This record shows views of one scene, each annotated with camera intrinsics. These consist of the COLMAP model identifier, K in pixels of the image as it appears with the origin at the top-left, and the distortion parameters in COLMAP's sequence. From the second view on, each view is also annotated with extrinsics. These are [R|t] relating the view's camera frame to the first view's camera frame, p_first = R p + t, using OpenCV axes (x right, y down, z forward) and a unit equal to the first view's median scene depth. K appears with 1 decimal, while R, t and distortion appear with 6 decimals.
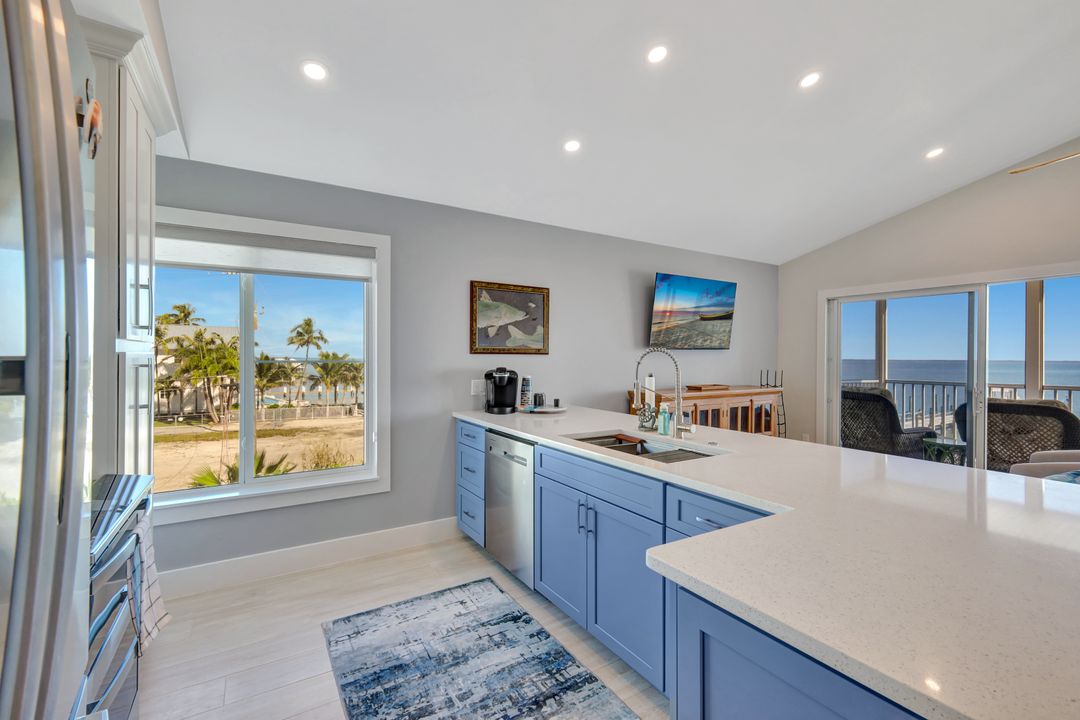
lens RADIAL K [[474.7, 0, 547.0], [0, 474.7, 357.2], [0, 0, 1]] dist [0.000809, -0.000205]
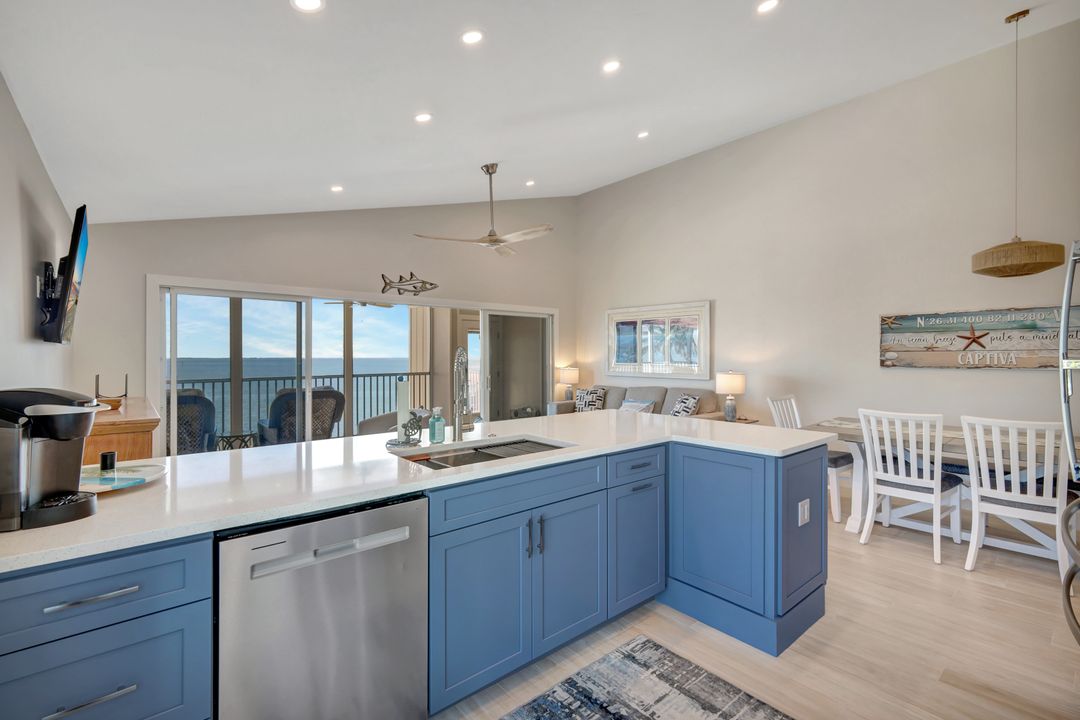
lens RADIAL K [[474.7, 0, 547.0], [0, 474.7, 357.2], [0, 0, 1]] dist [0.000809, -0.000205]
pose [[-0.155027, -0.005649, 0.987894, -0.486442], [-0.000795, 0.999984, 0.005593, -0.003001], [-0.987910, 0.000081, -0.155029, 0.668668]]
